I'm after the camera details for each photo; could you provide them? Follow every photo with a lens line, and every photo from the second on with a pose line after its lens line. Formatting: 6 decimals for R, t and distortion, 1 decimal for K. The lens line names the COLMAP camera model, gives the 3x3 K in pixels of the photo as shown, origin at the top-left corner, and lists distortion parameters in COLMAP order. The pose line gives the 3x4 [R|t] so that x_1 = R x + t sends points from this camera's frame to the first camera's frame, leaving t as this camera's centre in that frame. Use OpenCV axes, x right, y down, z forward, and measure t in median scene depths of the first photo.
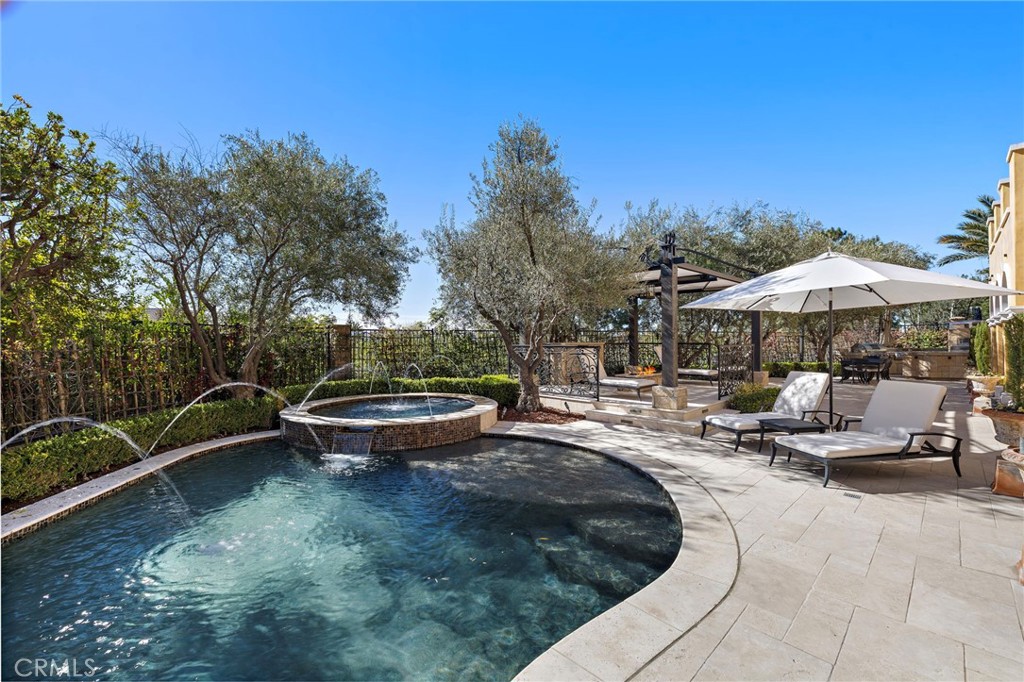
lens RADIAL K [[435.7, 0, 507.4], [0, 435.7, 335.3], [0, 0, 1]] dist [0.000619, 0.000079]
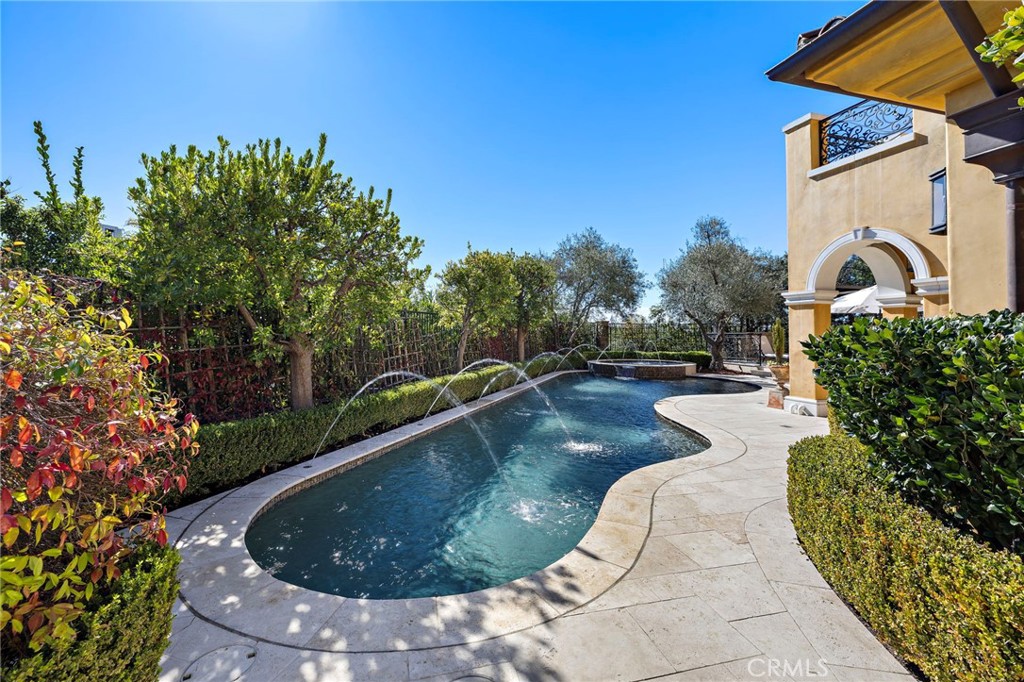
lens RADIAL K [[435.7, 0, 507.4], [0, 435.7, 335.3], [0, 0, 1]] dist [0.000619, 0.000079]
pose [[0.889751, 0.006964, -0.456393, 0.095160], [0.002000, 0.999815, 0.019155, -0.002279], [0.456442, -0.017956, 0.889572, -0.894875]]
